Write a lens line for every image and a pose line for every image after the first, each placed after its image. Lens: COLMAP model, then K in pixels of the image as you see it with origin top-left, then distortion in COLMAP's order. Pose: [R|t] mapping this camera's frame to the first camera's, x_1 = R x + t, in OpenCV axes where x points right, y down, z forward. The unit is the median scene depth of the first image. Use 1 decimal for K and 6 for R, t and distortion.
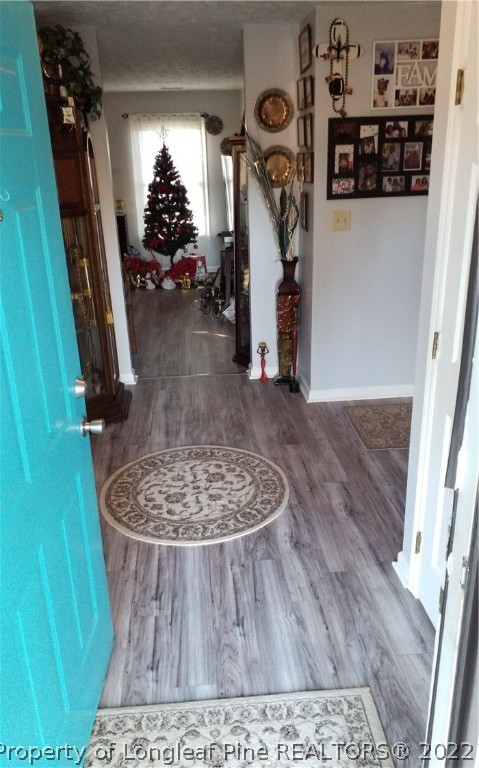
lens RADIAL K [[605.7, 0, 240.6], [0, 605.7, 383.1], [0, 0, 1]] dist [-0.010849, -0.006609]
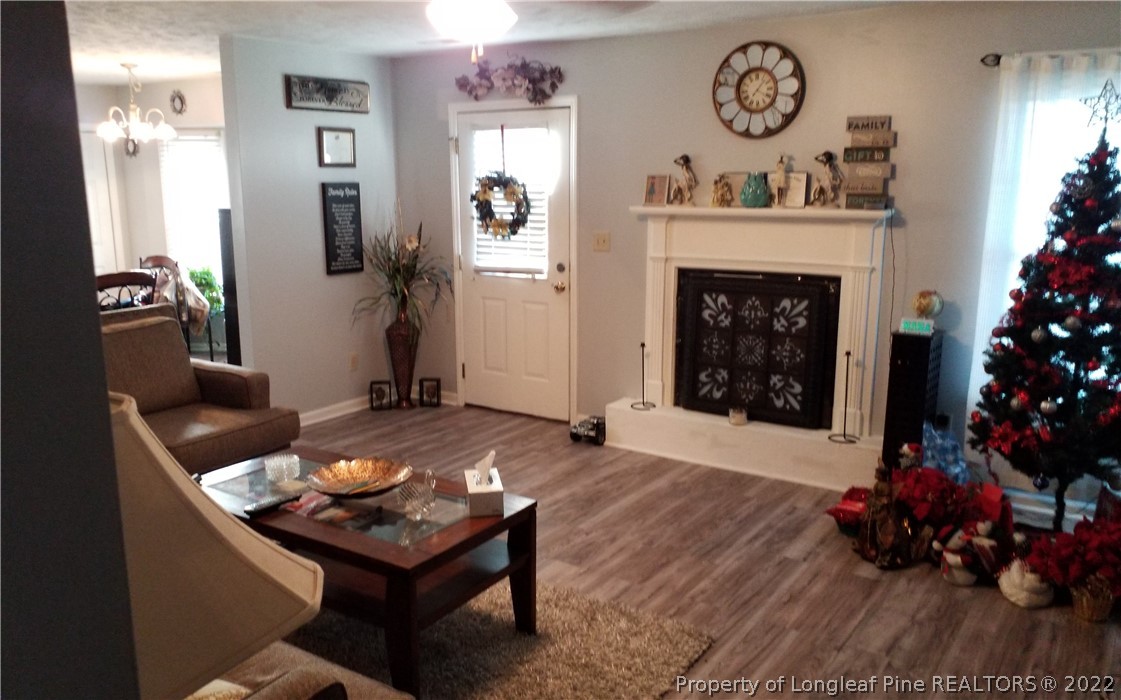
lens RADIAL K [[884.0, 0, 559.9], [0, 884.0, 355.7], [0, 0, 1]] dist [-0.010849, -0.006609]
pose [[0.774376, 0.163222, -0.611310, -0.048977], [-0.254204, 0.965007, -0.064353, -0.186435], [0.579415, 0.205231, 0.788770, 0.501285]]
